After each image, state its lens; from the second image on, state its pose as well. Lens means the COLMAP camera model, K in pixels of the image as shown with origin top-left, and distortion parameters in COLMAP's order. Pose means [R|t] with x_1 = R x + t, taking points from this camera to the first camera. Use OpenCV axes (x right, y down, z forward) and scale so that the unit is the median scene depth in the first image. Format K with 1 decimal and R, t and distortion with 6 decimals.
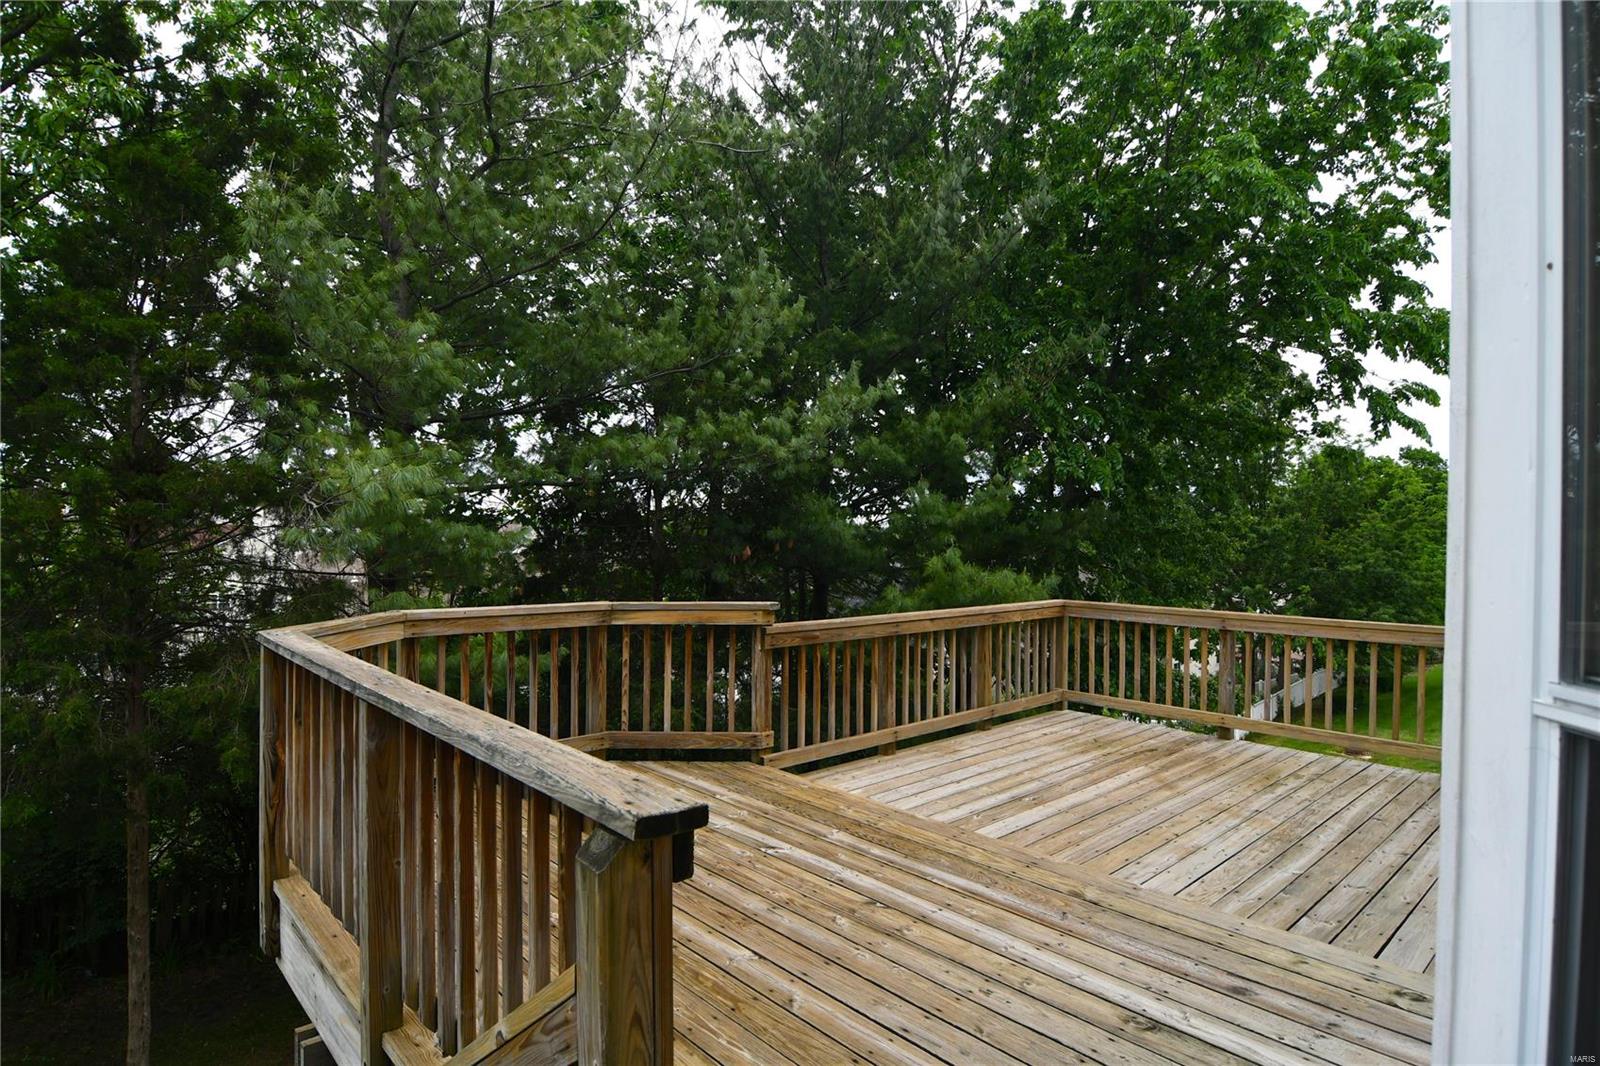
lens RADIAL K [[862.7, 0, 797.3], [0, 862.7, 535.7], [0, 0, 1]] dist [-0.010155, -0.007620]
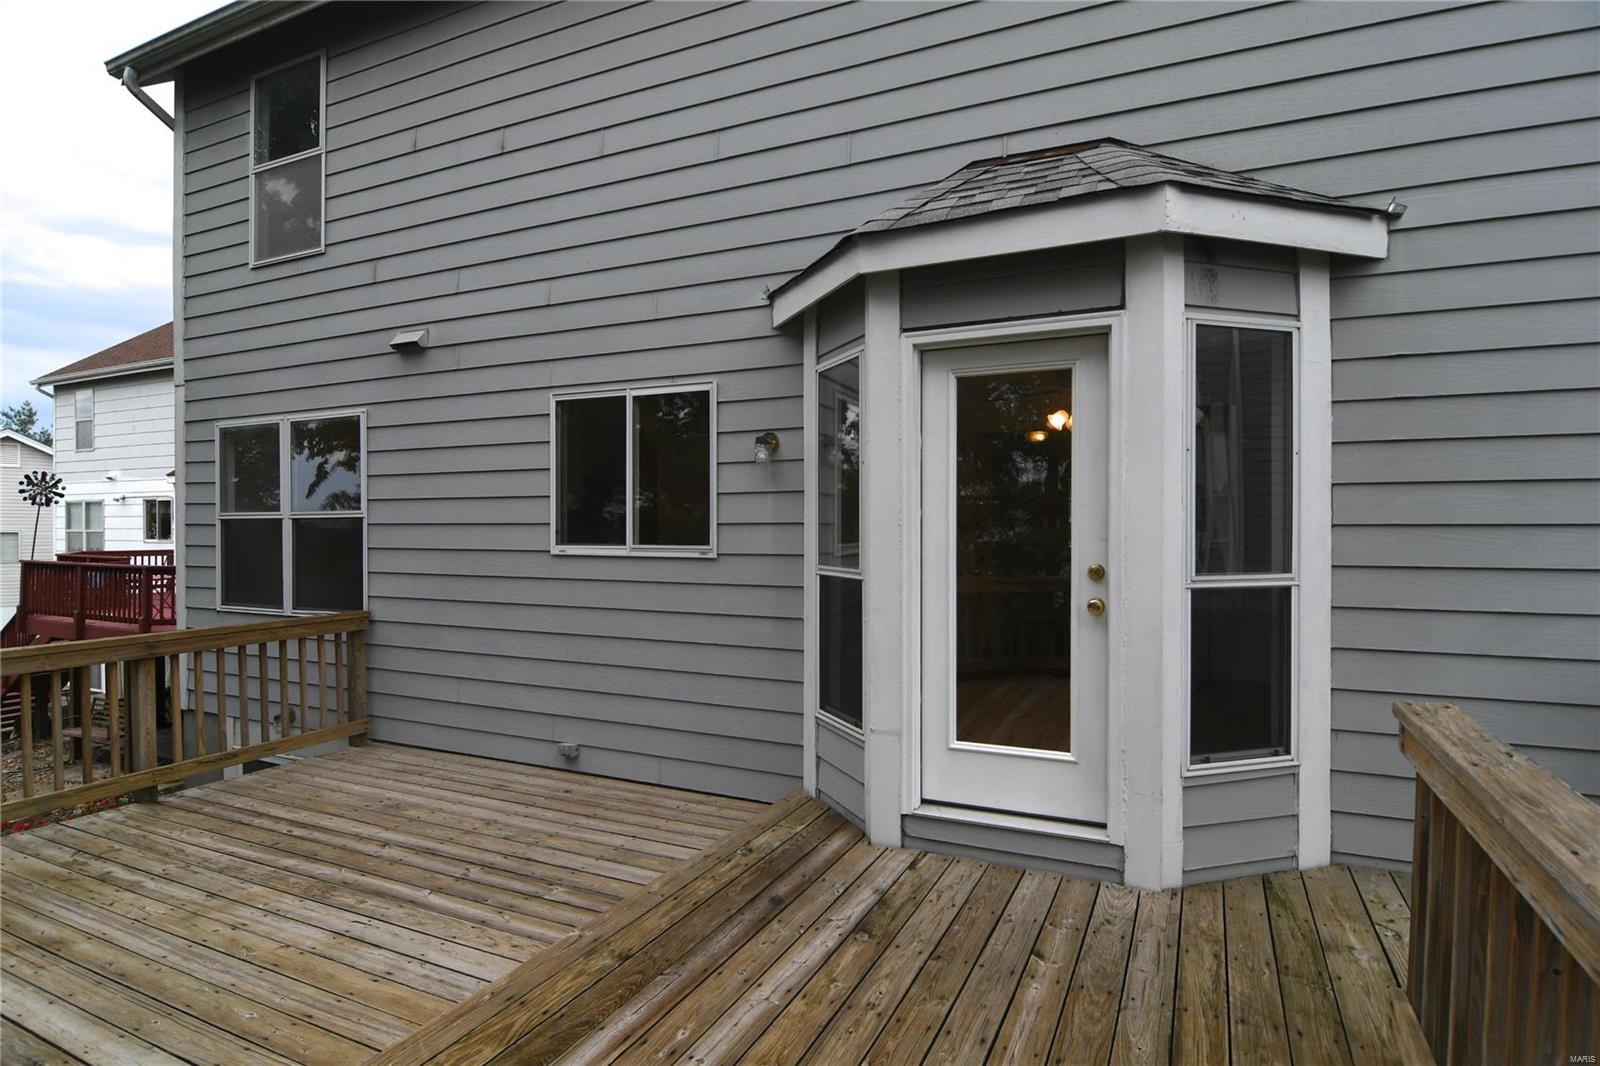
lens RADIAL K [[862.7, 0, 793.2], [0, 862.7, 535.3], [0, 0, 1]] dist [-0.010155, -0.007620]
pose [[-0.373242, -0.013399, 0.927637, -0.402585], [0.002643, 0.999876, 0.015506, -0.010191], [-0.927730, 0.008239, -0.373160, 0.905587]]
